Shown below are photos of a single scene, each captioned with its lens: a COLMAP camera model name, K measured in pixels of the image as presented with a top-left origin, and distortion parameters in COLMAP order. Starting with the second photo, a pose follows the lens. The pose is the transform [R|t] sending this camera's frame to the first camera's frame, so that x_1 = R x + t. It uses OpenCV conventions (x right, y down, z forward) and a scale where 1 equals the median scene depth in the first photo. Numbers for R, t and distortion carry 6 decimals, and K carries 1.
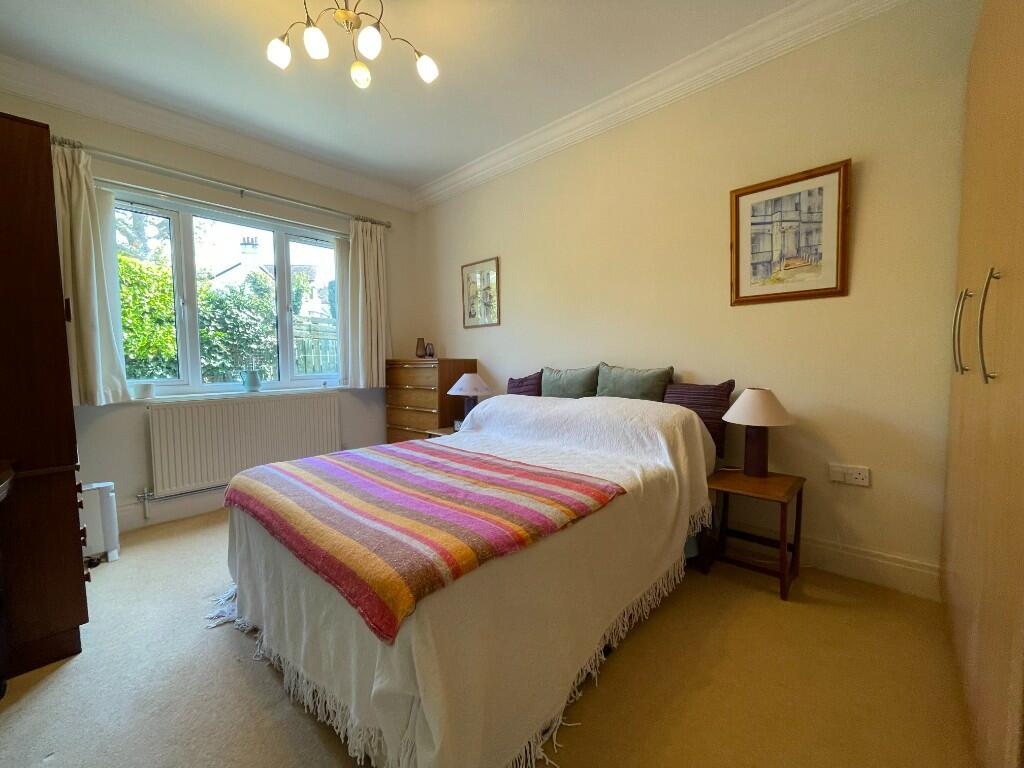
lens RADIAL K [[410.2, 0, 510.4], [0, 410.2, 378.3], [0, 0, 1]] dist [0.002855, -0.000011]
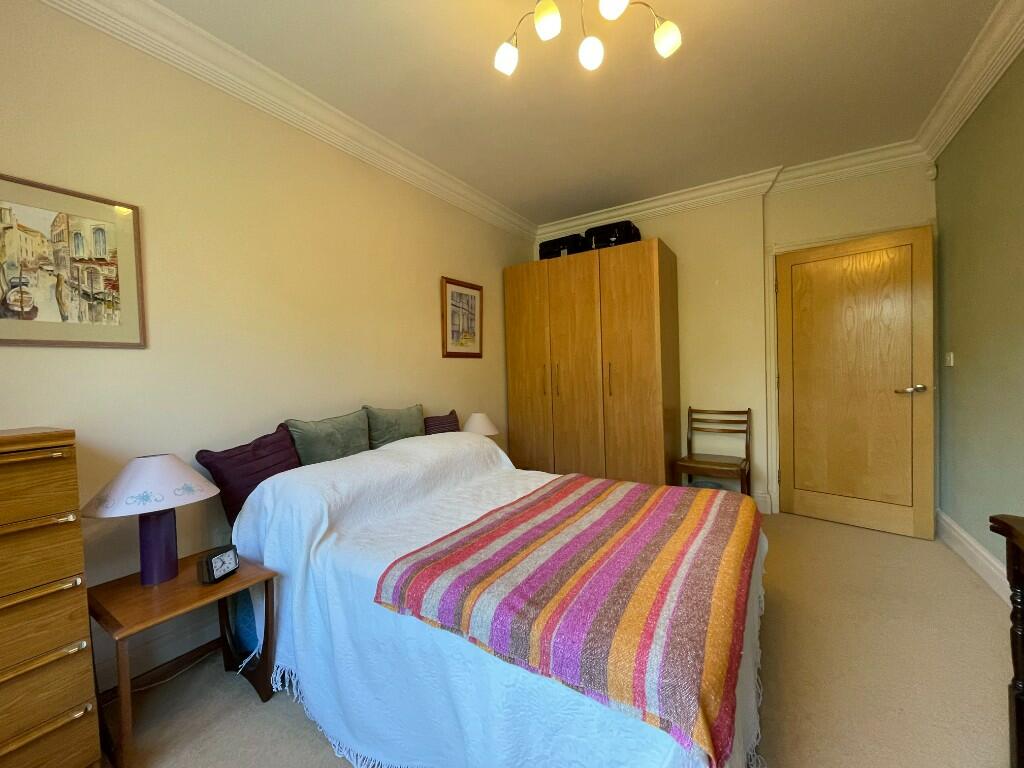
lens RADIAL K [[410.2, 0, 510.9], [0, 410.2, 385.5], [0, 0, 1]] dist [0.002855, -0.000011]
pose [[-0.163121, -0.009846, 0.986557, -0.976394], [0.081927, 0.996361, 0.023490, -0.107142], [-0.983199, 0.084657, -0.161721, 1.127596]]
